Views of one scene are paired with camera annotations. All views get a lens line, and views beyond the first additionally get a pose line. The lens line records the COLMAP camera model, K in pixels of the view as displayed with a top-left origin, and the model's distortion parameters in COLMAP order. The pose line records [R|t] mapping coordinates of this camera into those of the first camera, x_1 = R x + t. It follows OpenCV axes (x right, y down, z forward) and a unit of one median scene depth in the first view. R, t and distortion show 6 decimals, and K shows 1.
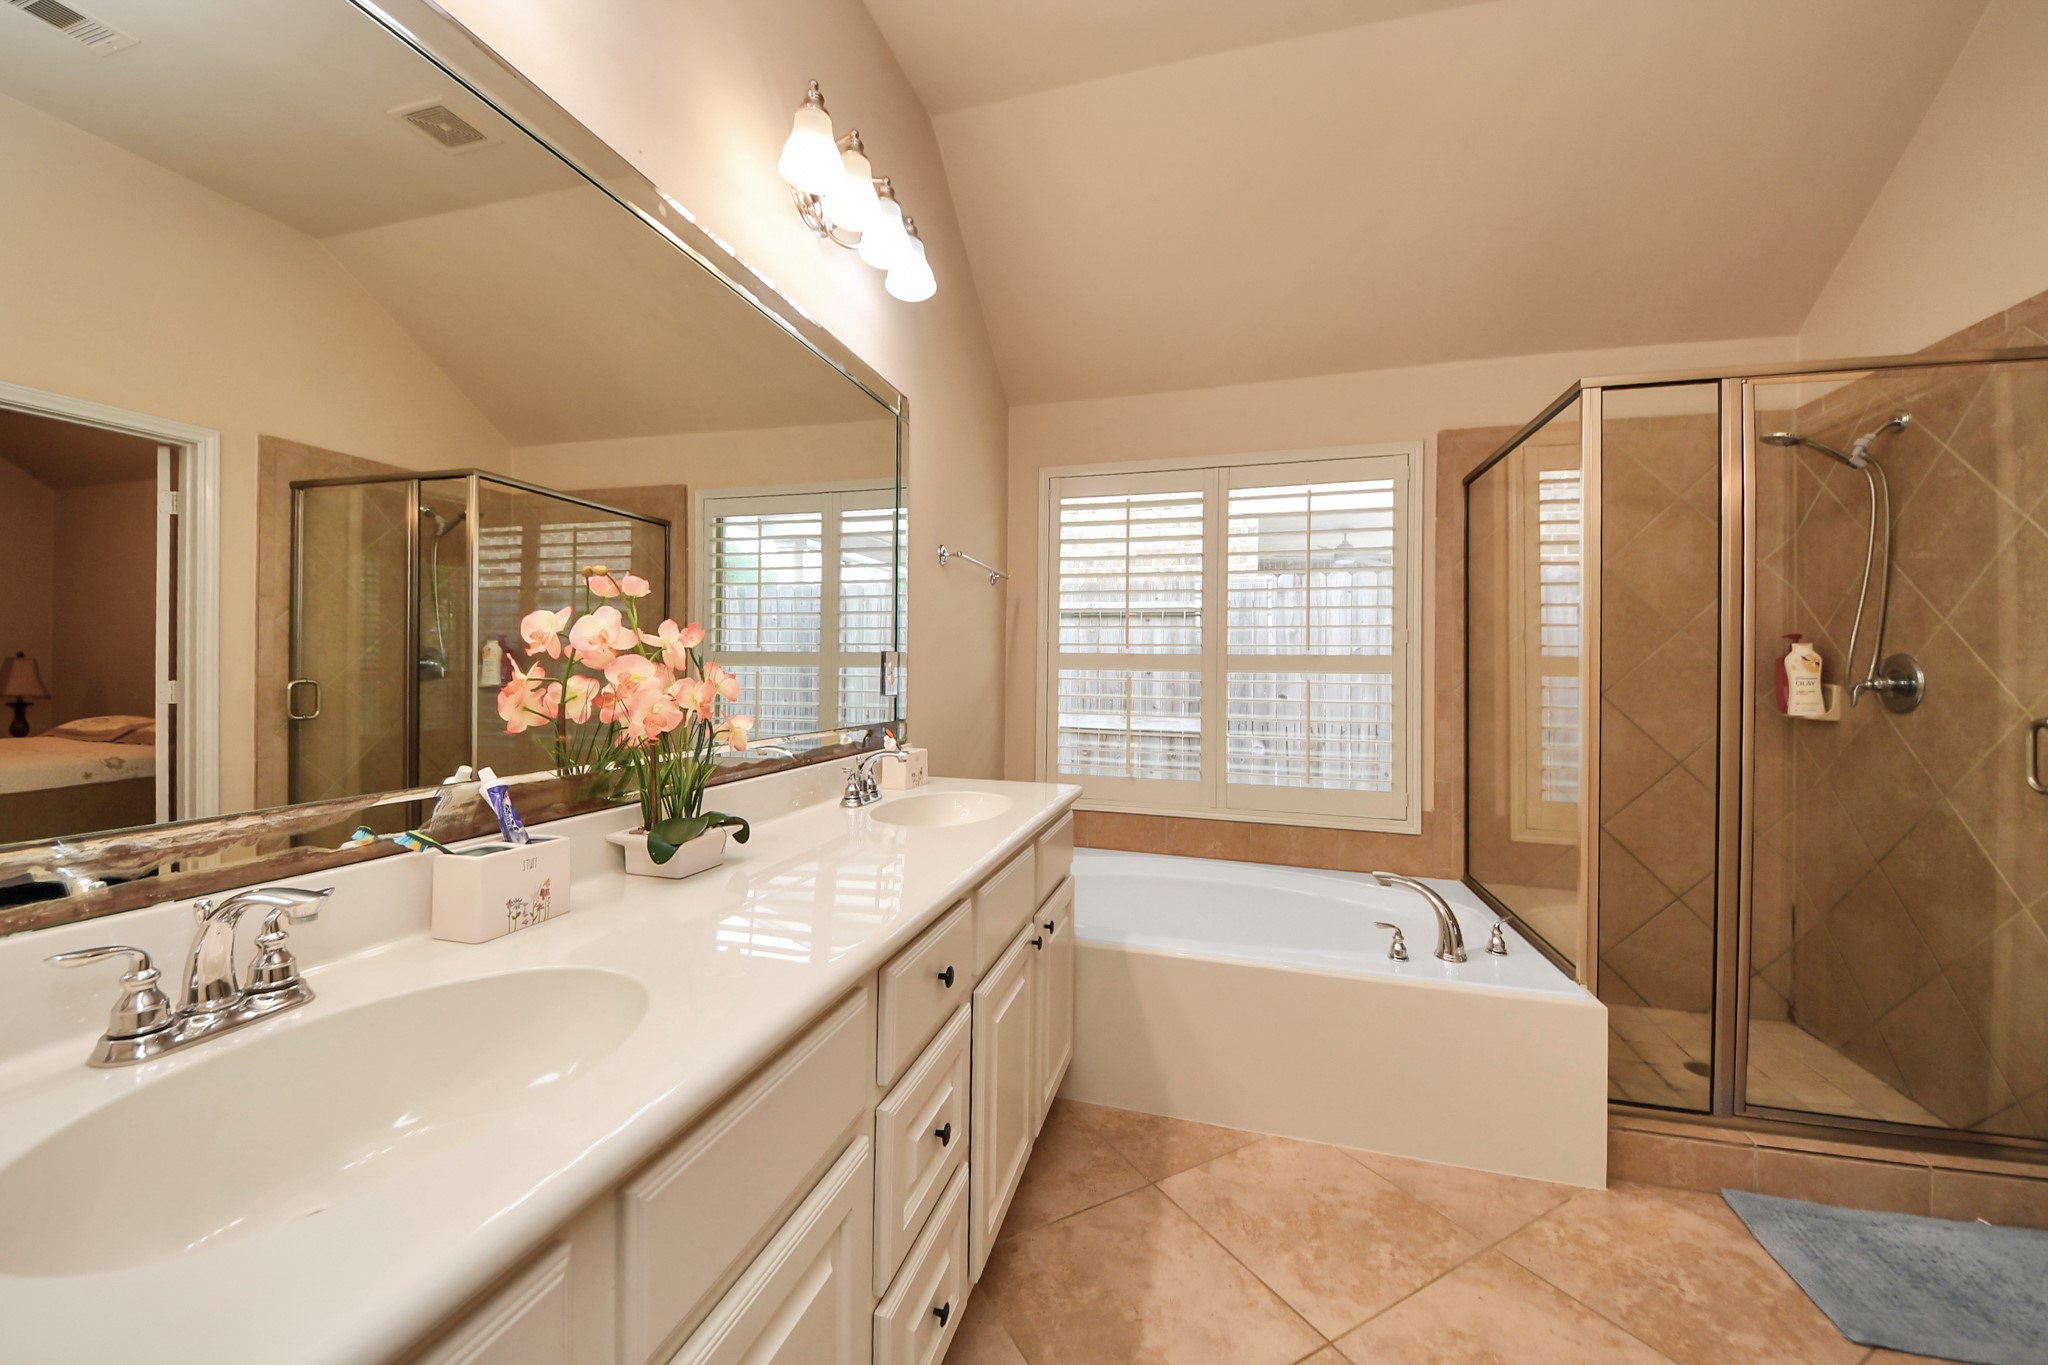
lens RADIAL K [[757.6, 0, 1017.1], [0, 757.6, 654.4], [0, 0, 1]] dist [-0.001886, -0.006757]
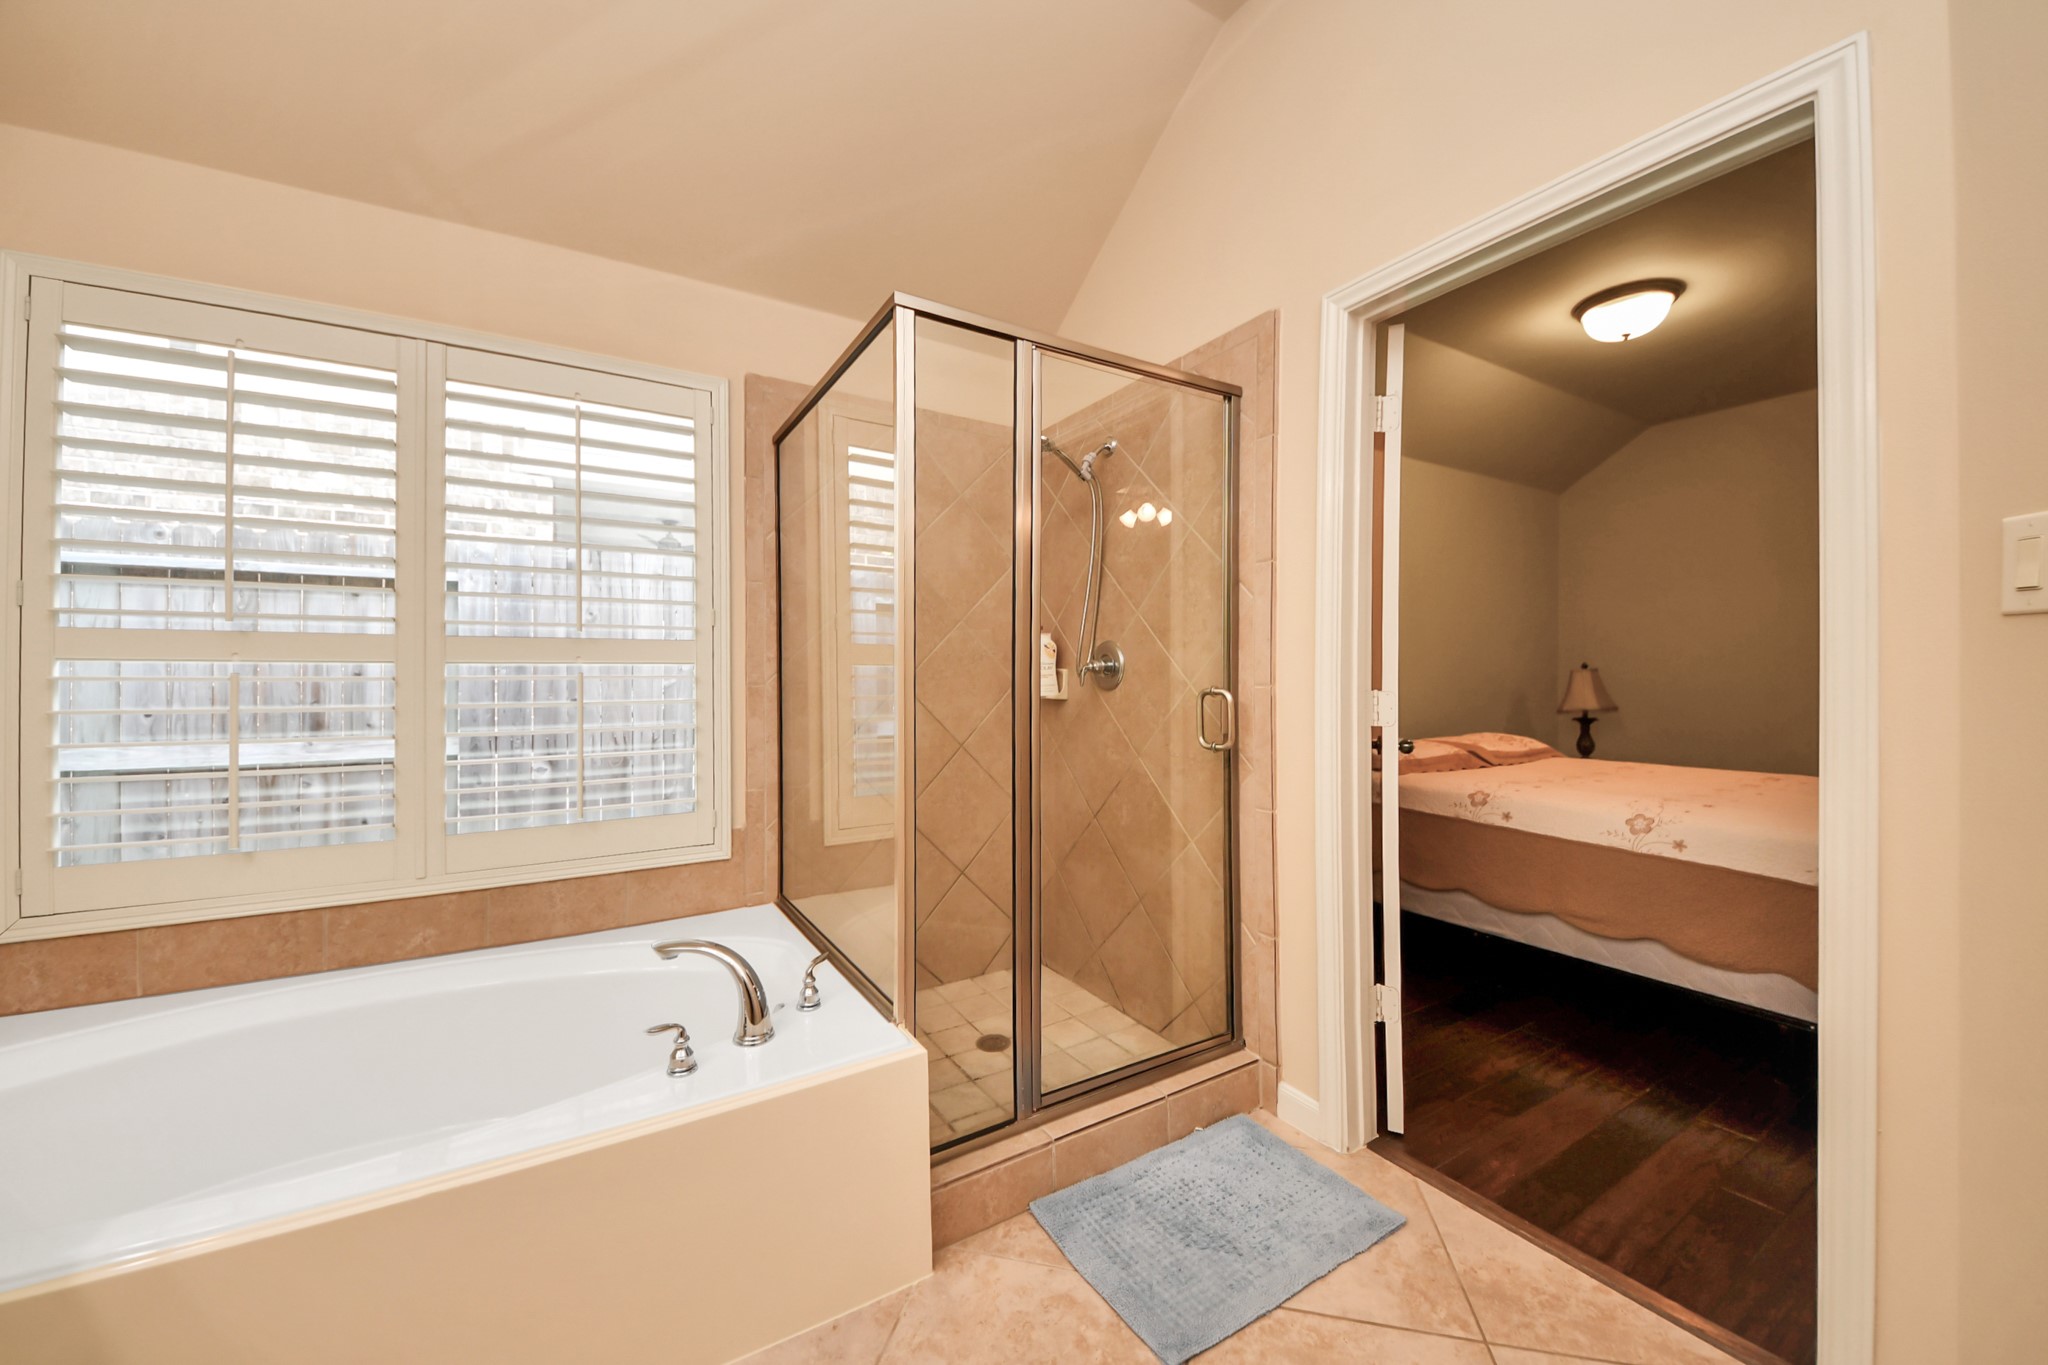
lens RADIAL K [[734.7, 0, 1011.6], [0, 734.7, 679.3], [0, 0, 1]] dist [-0.001930, -0.000186]
pose [[0.673587, -0.016508, 0.738924, 0.208614], [-0.000706, 0.999736, 0.022979, 0.034712], [-0.739108, -0.016000, 0.673397, 0.323711]]
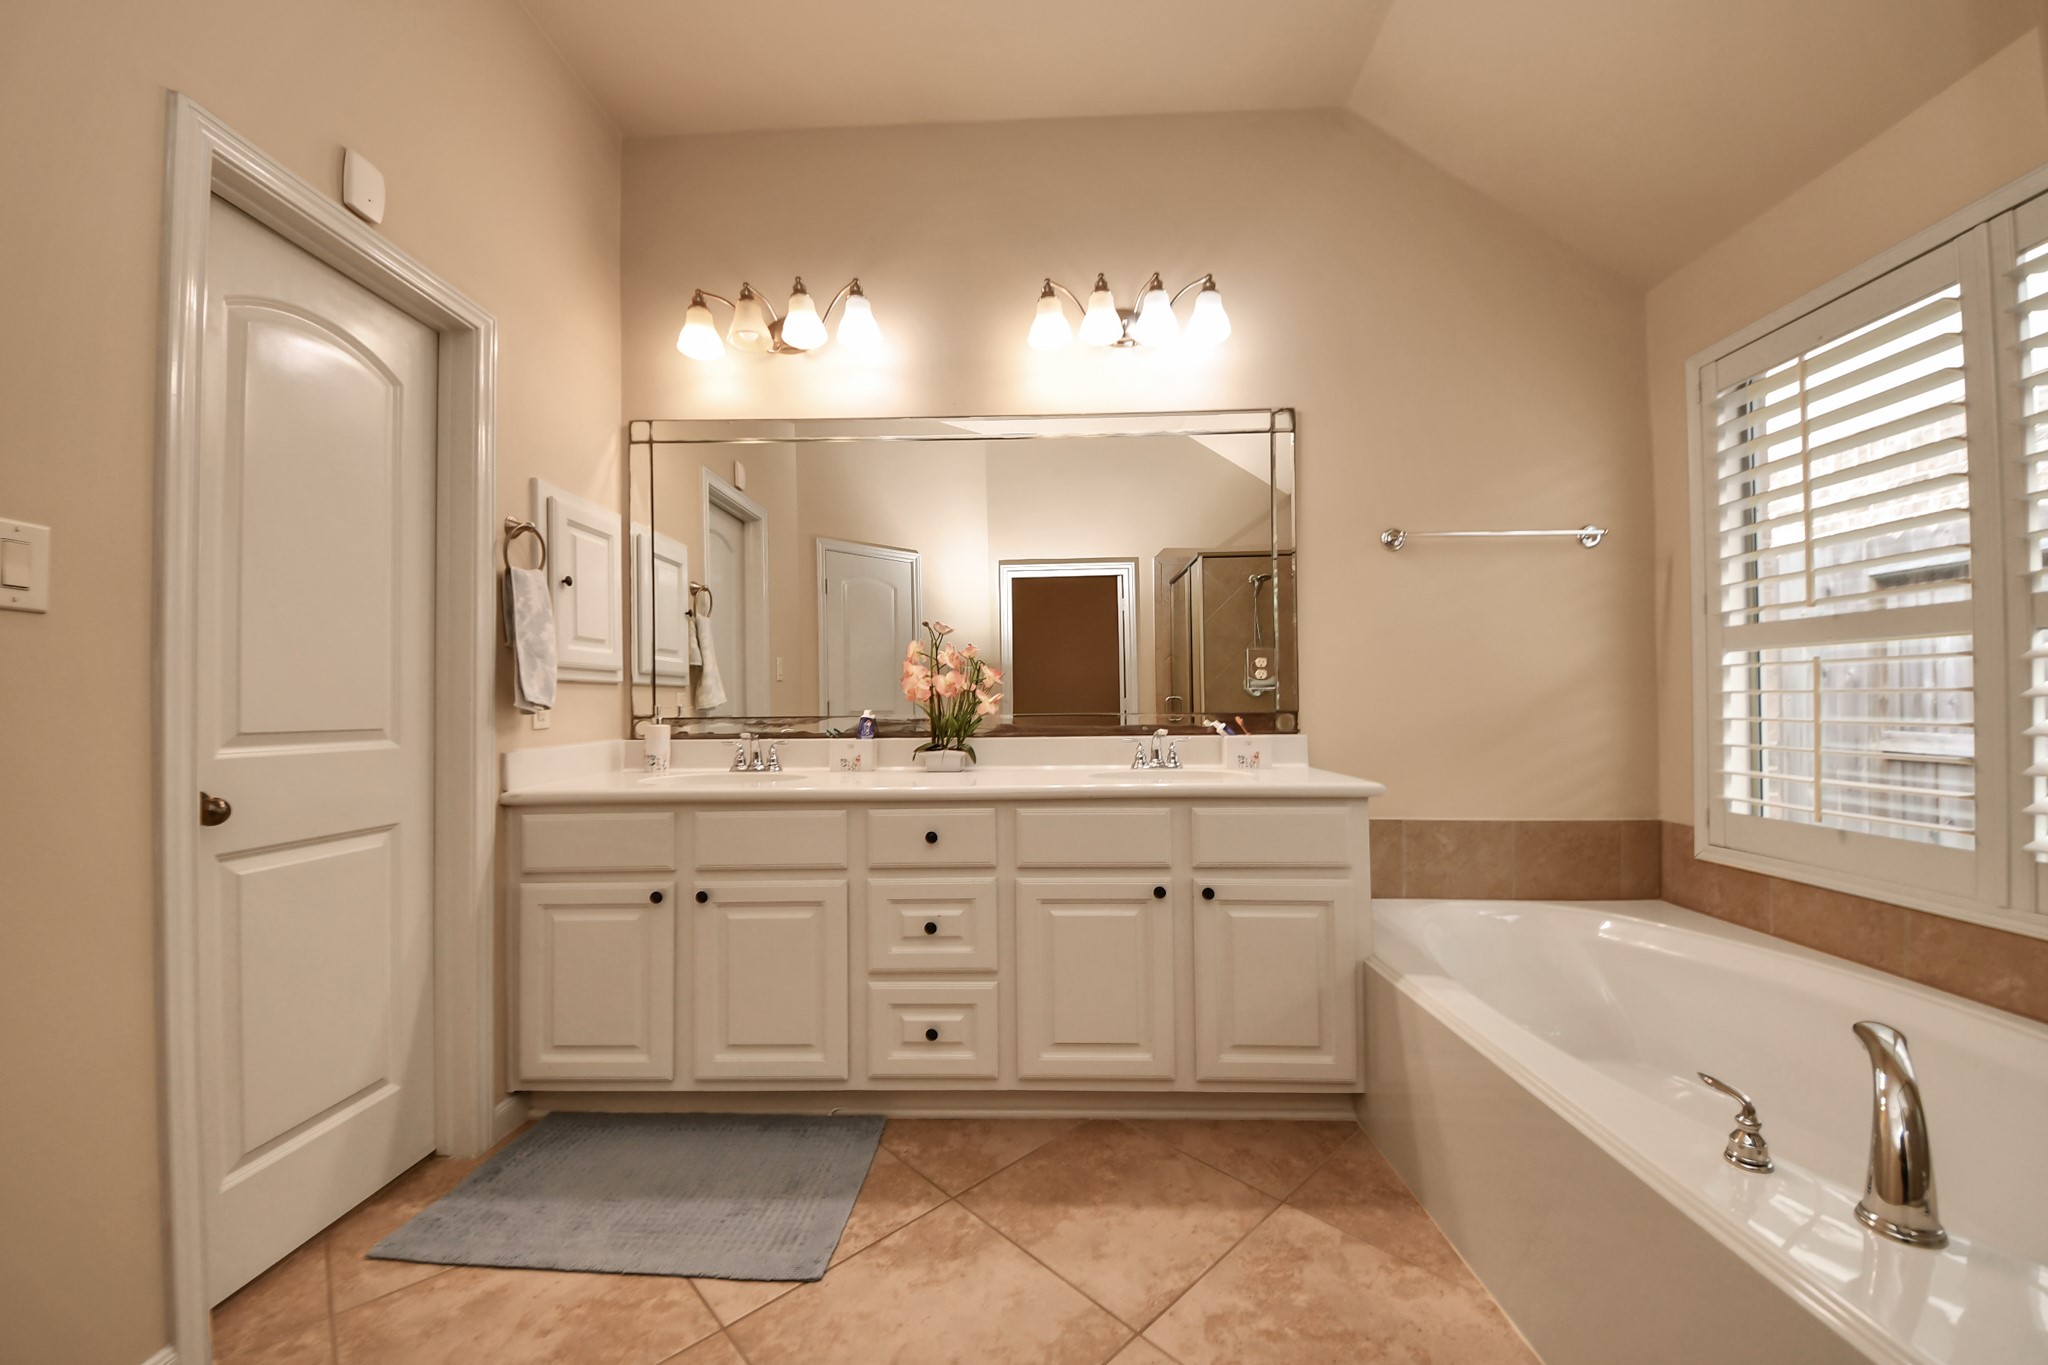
lens RADIAL K [[734.0, 0, 1020.9], [0, 734.0, 691.6], [0, 0, 1]] dist [-0.018273, -0.000221]
pose [[0.272018, -0.039019, -0.961501, 0.786787], [0.035244, 0.998911, -0.030566, 0.080672], [0.961646, -0.025572, 0.273097, 0.384140]]
